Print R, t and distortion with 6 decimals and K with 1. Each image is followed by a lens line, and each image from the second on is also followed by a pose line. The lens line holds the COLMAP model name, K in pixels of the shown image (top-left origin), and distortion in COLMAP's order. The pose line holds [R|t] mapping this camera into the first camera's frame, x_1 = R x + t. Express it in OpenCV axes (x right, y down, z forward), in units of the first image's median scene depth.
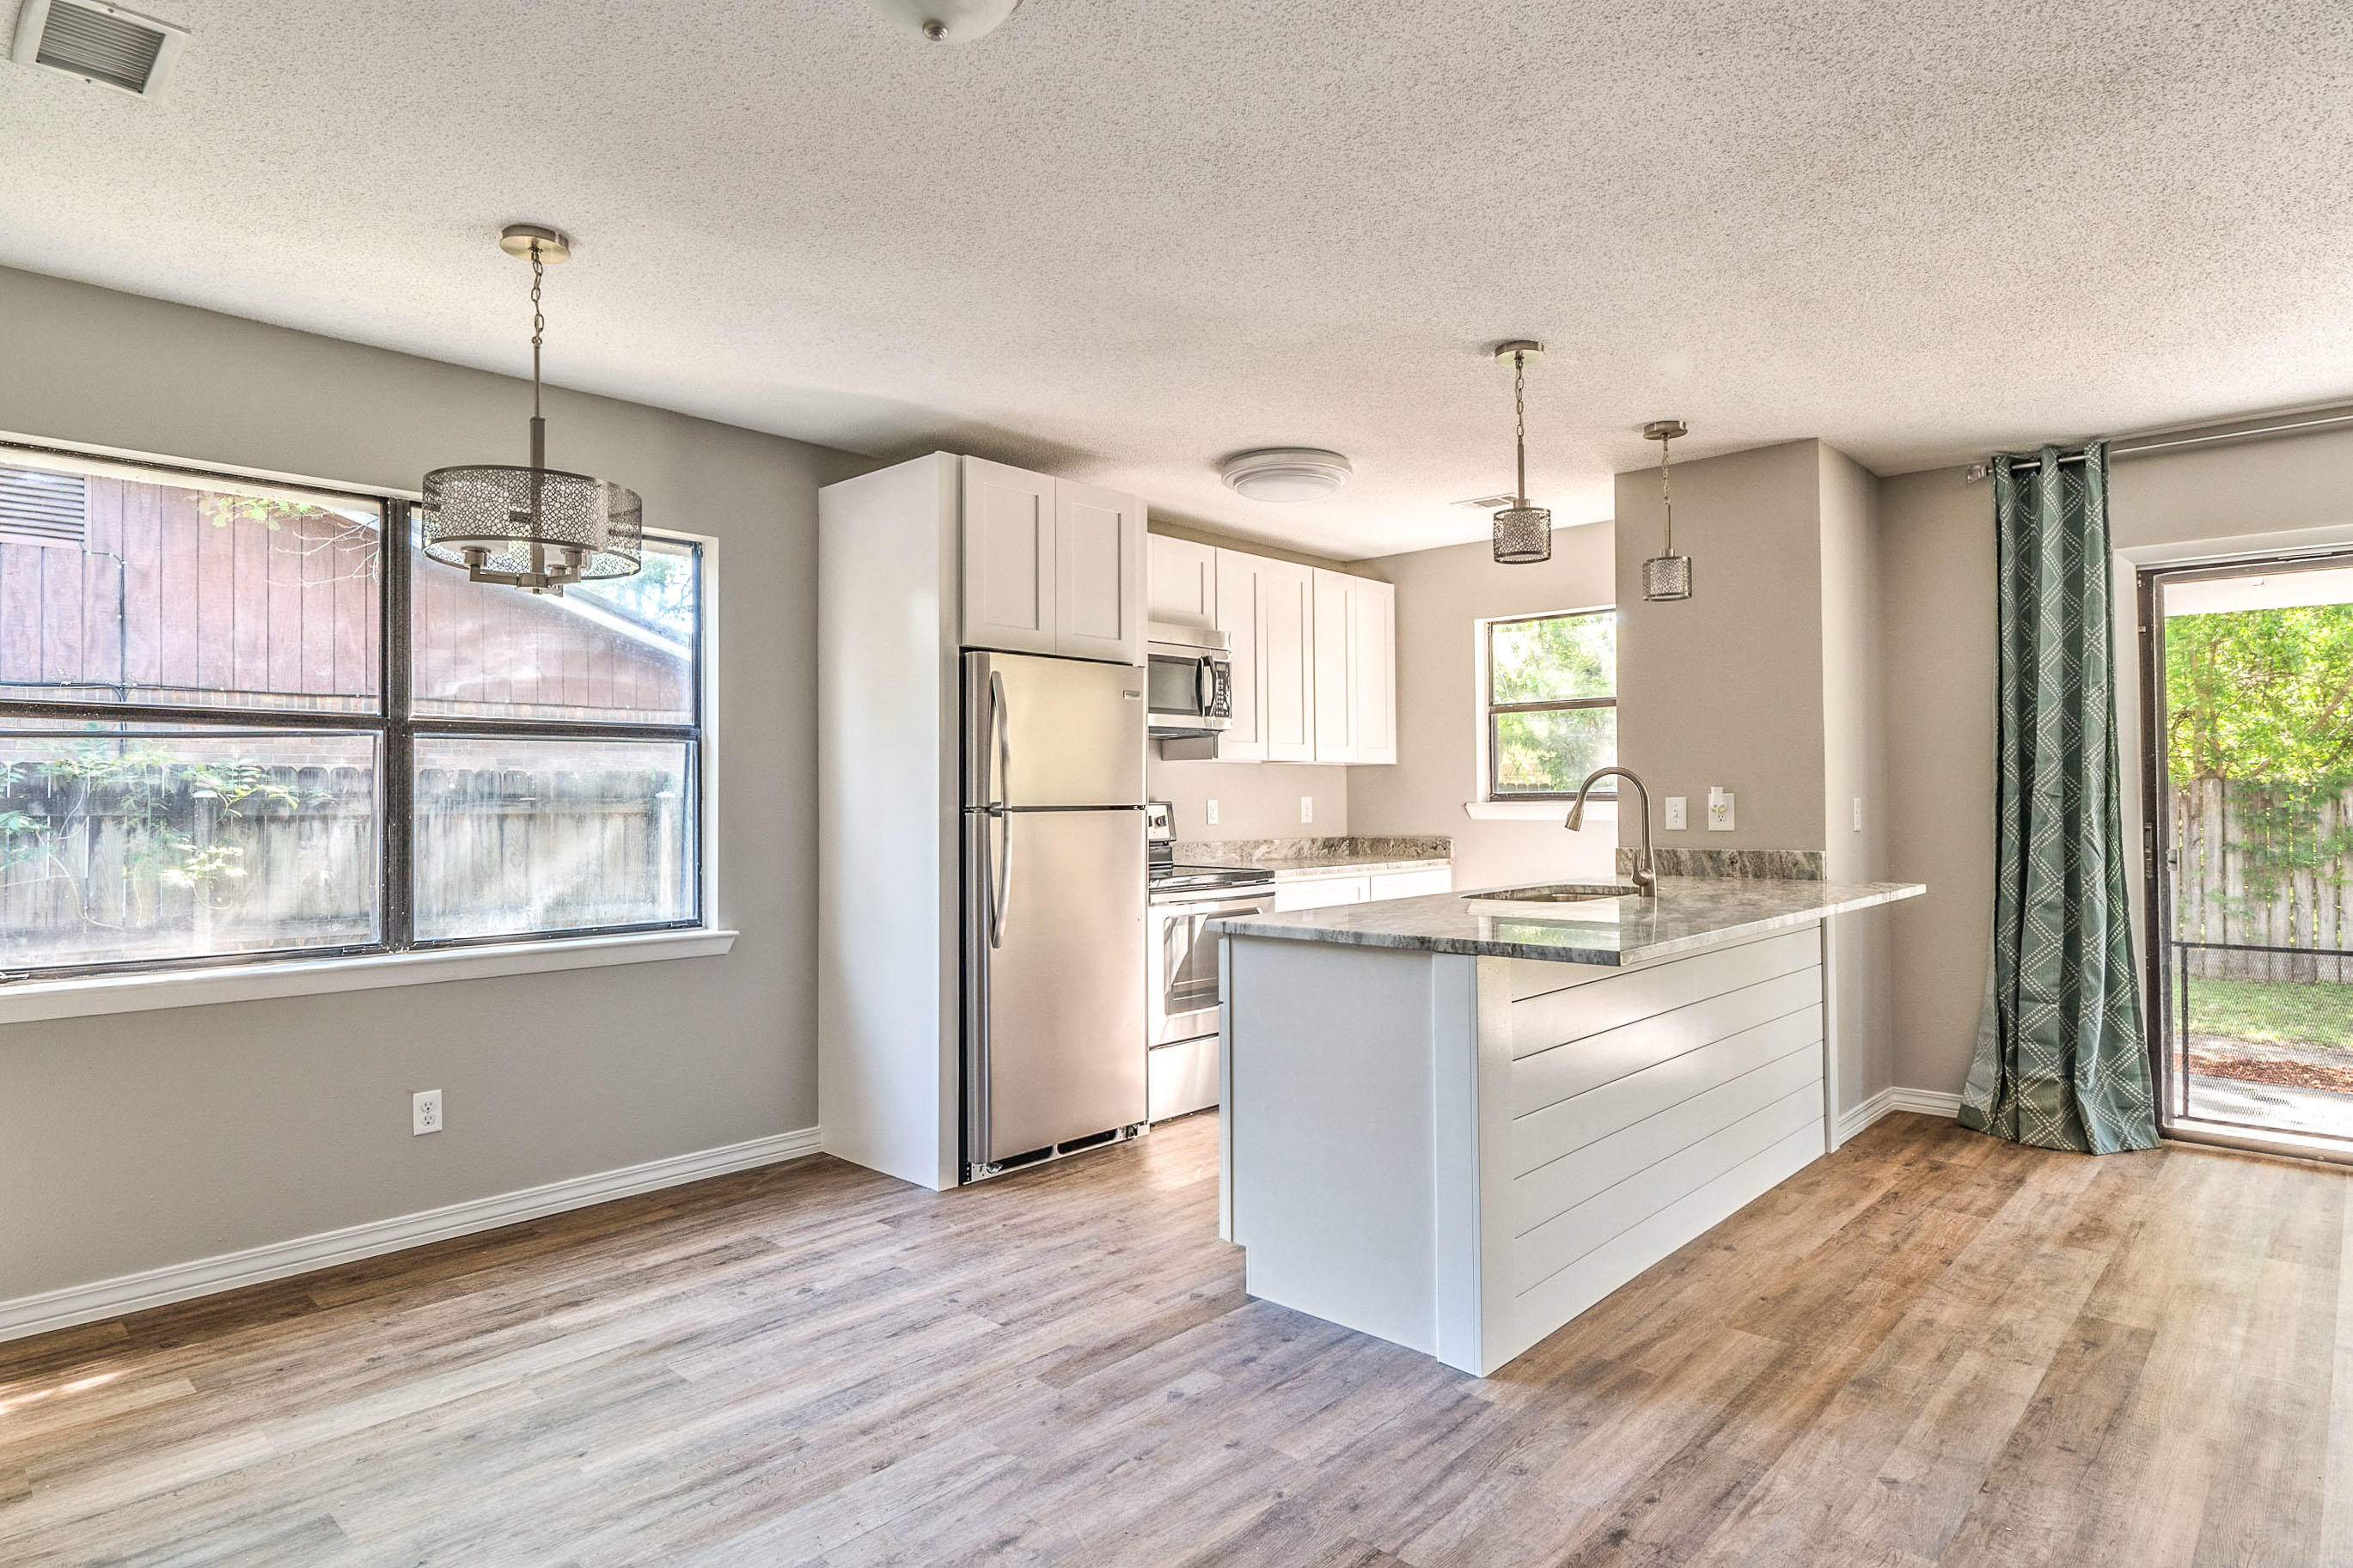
lens RADIAL K [[1277.7, 0, 1176.5], [0, 1277.7, 784.0], [0, 0, 1]] dist [-0.003997, -0.001347]
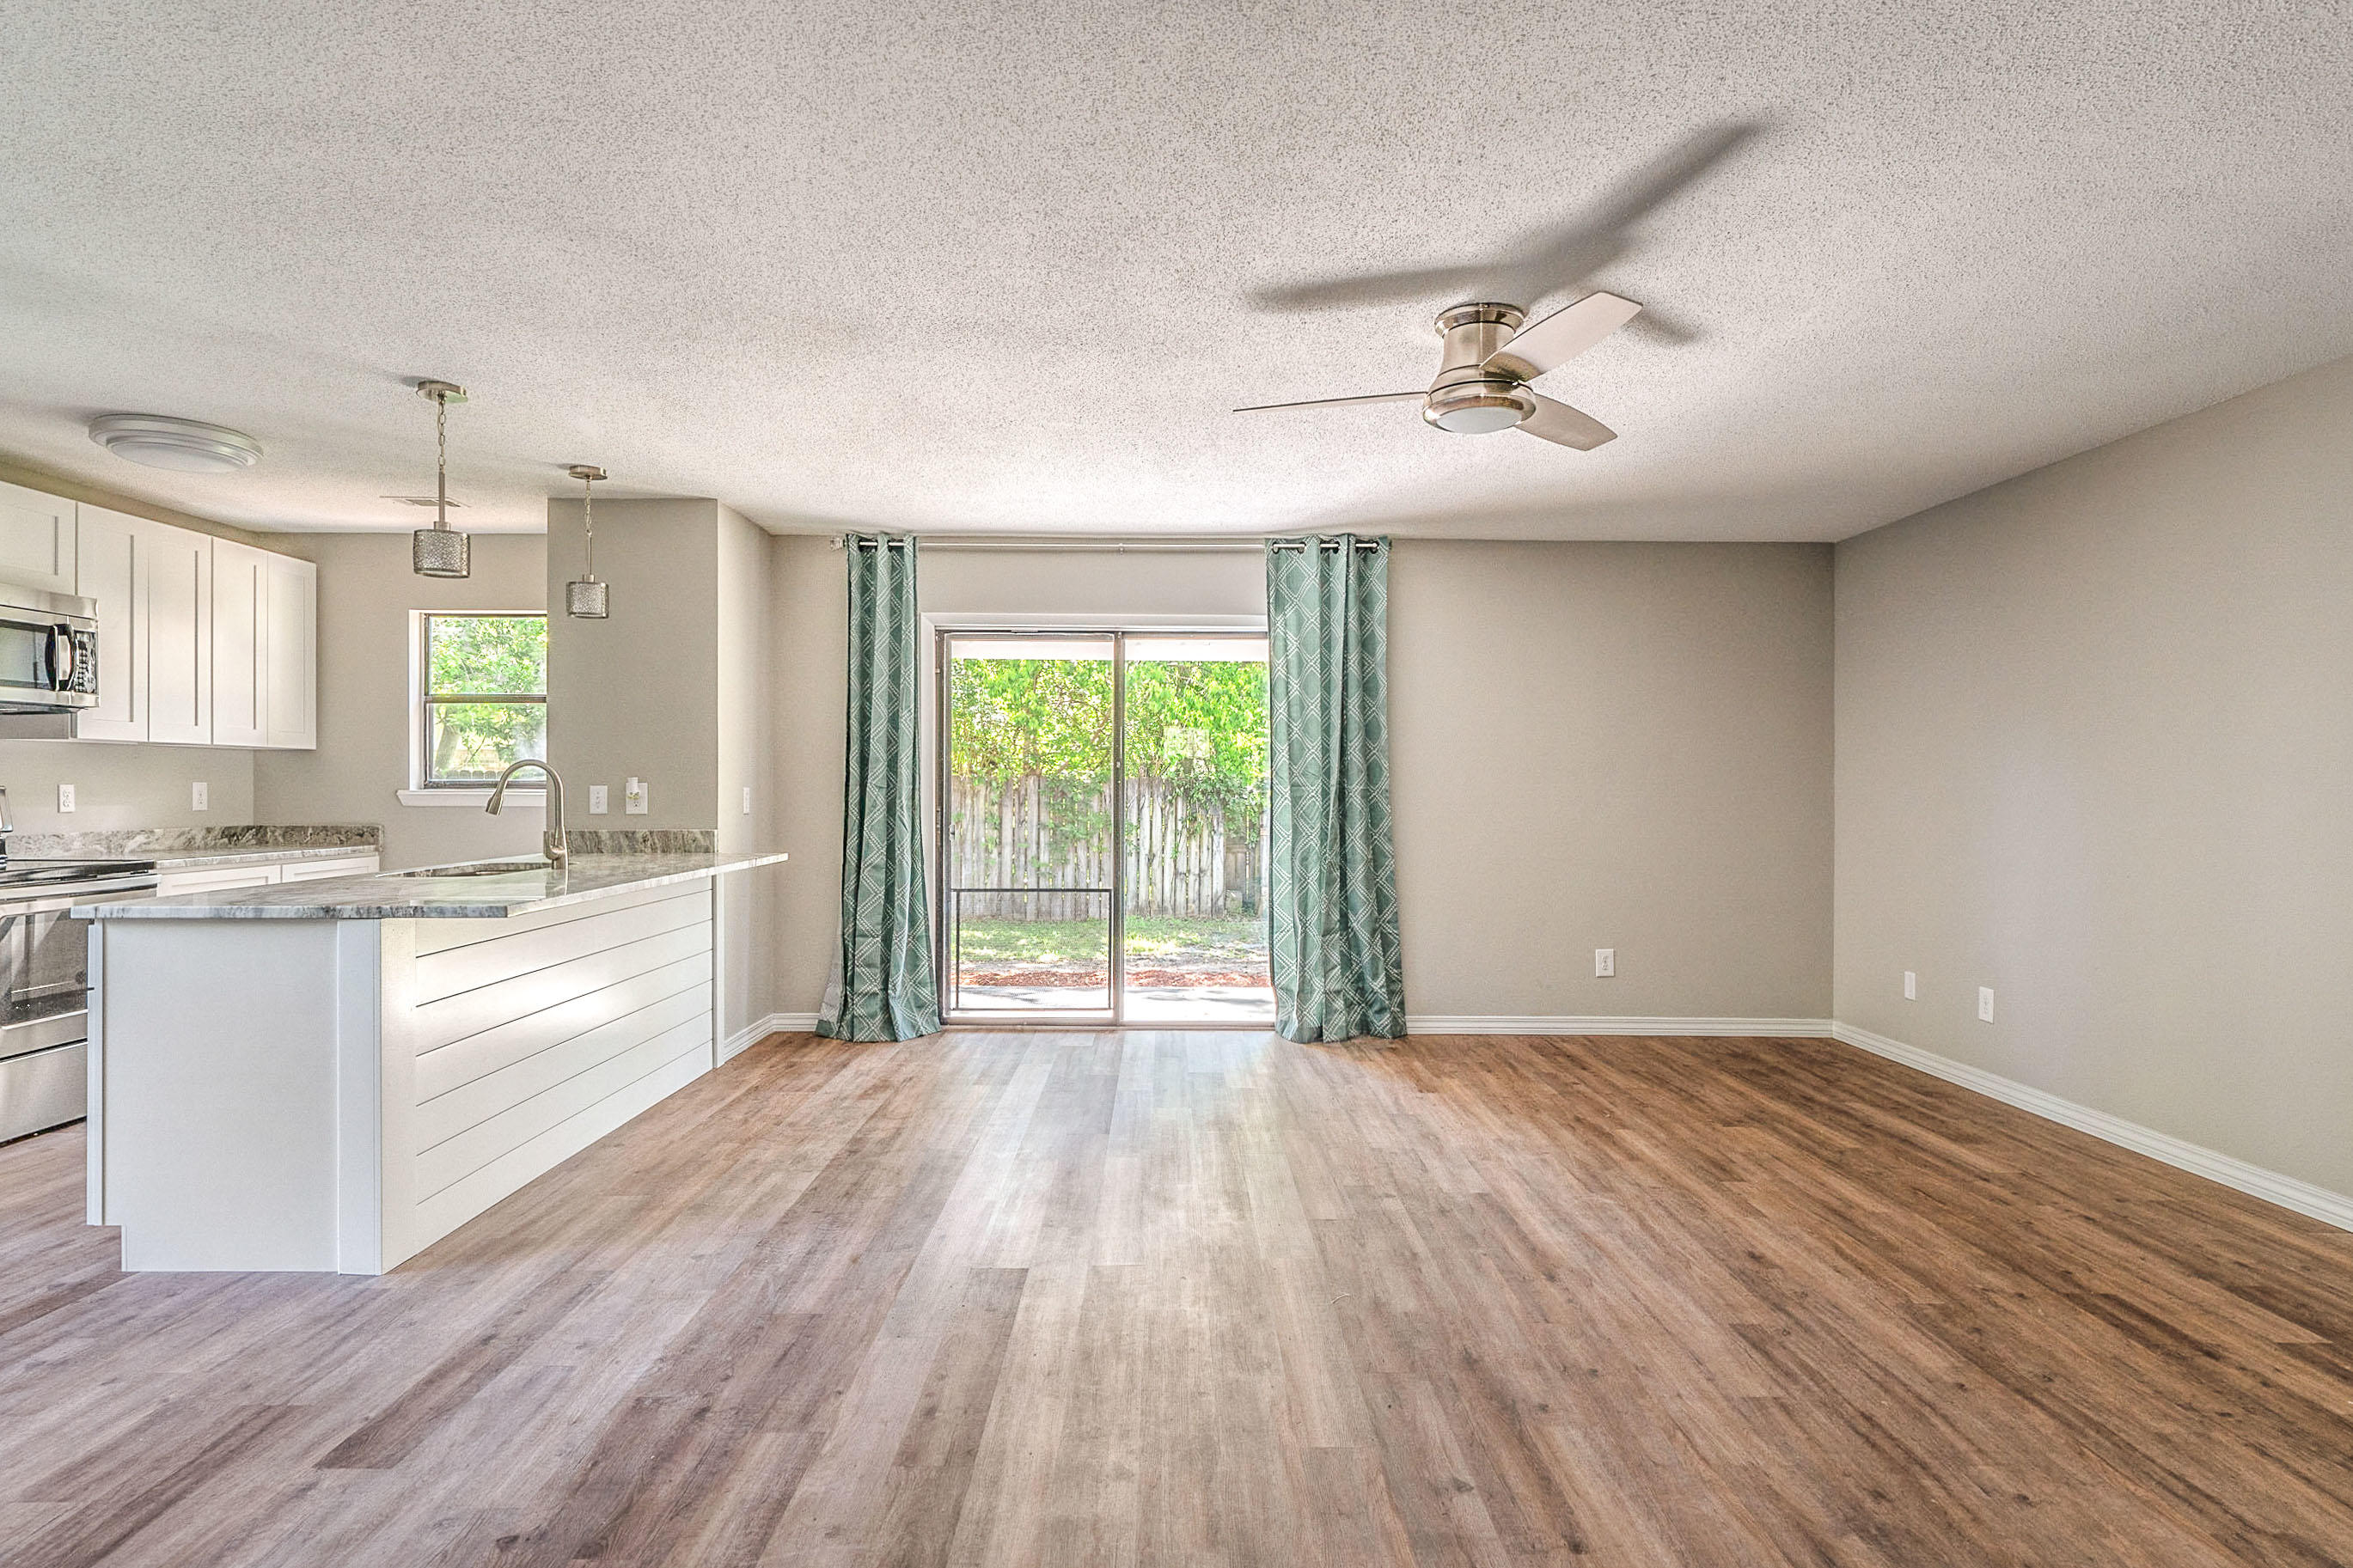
lens RADIAL K [[1263.9, 0, 1173.7], [0, 1263.9, 785.3], [0, 0, 1]] dist [-0.000244, -0.002299]
pose [[0.725635, 0.008569, 0.688026, -0.023325], [-0.014985, 0.999882, 0.003351, -0.002029], [-0.687917, -0.012742, 0.725678, -0.219283]]
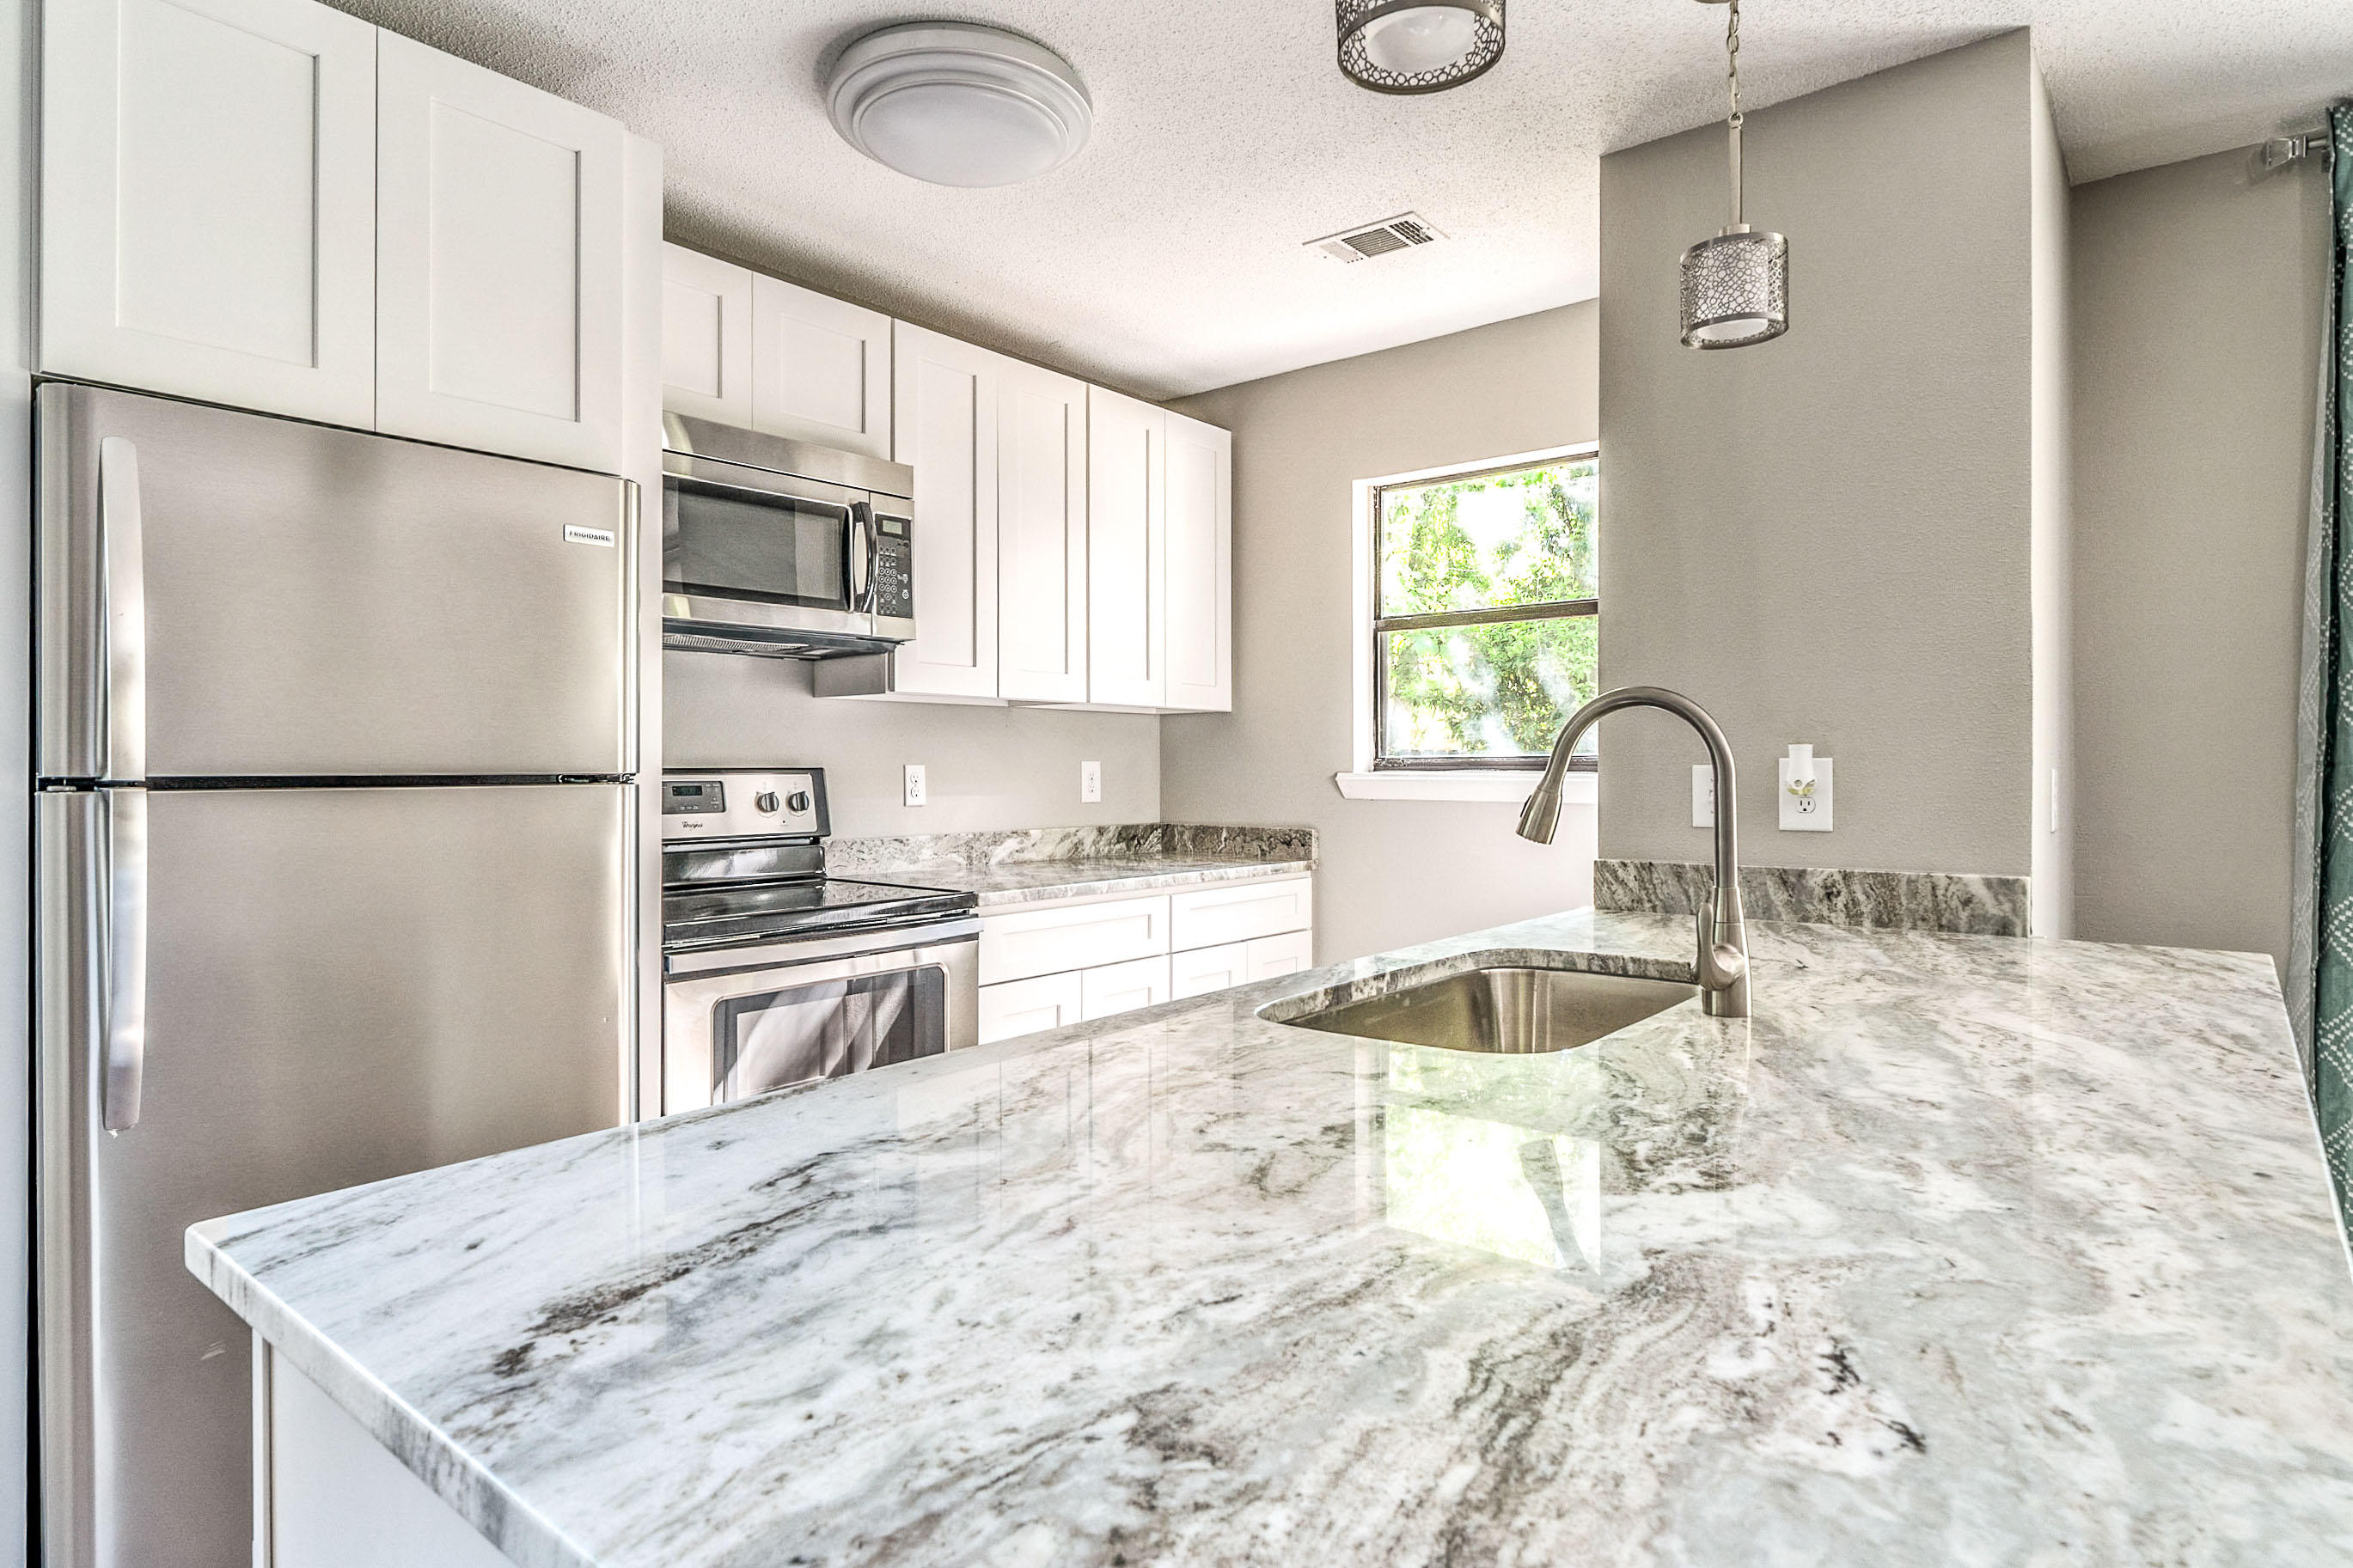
lens RADIAL K [[1263.9, 0, 1173.7], [0, 1263.9, 785.3], [0, 0, 1]] dist [-0.000244, -0.002299]
pose [[0.997956, 0.005798, 0.063644, 0.155015], [-0.007458, 0.999638, 0.025869, 0.007950], [-0.063471, -0.026291, 0.997637, 0.557101]]
